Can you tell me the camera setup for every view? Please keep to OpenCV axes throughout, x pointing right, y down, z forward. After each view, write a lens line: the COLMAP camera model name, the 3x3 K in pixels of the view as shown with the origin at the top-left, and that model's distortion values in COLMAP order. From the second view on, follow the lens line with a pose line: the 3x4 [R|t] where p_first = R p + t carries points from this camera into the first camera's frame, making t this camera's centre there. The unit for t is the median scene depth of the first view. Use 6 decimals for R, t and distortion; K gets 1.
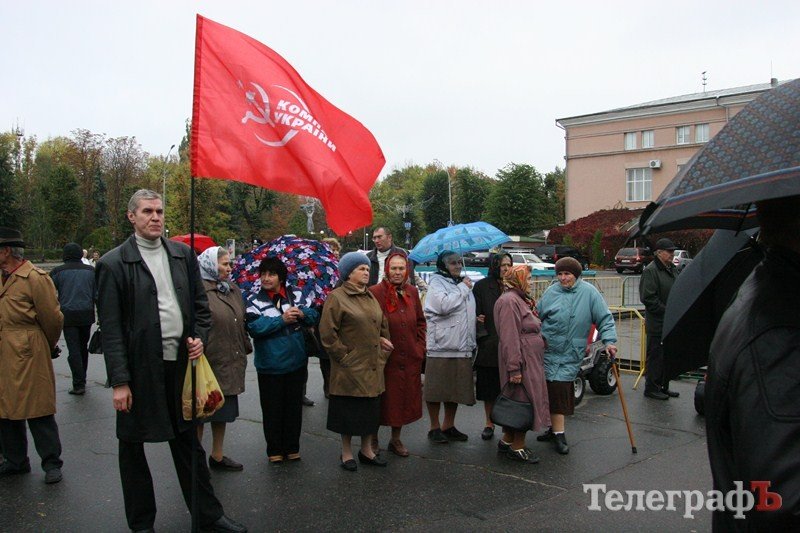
lens RADIAL K [[745.3, 0, 400.0], [0, 745.3, 266.5], [0, 0, 1]] dist [-0.110374, 0.087855]
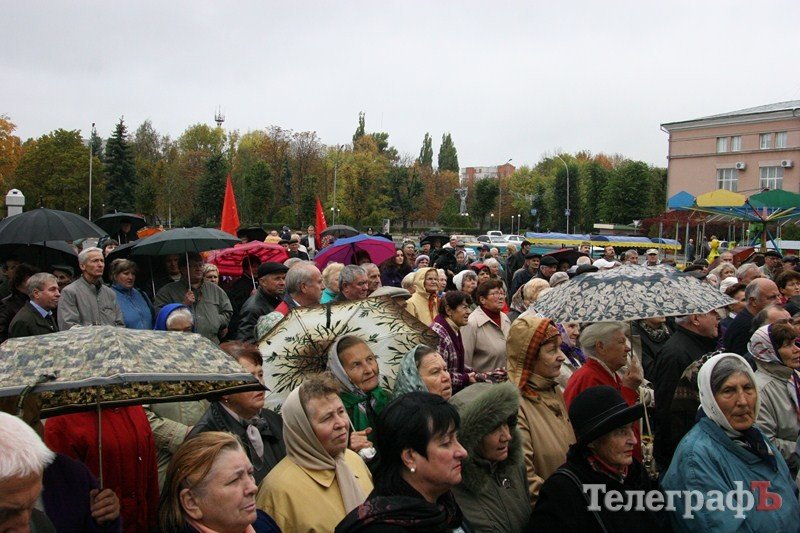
lens RADIAL K [[745.3, 0, 400.0], [0, 745.3, 266.5], [0, 0, 1]] dist [-0.110374, 0.087855]
pose [[0.971990, 0.042454, -0.231156, 0.080544], [-0.035390, 0.998774, 0.034621, -0.001487], [0.232342, -0.025471, 0.972301, -0.199140]]
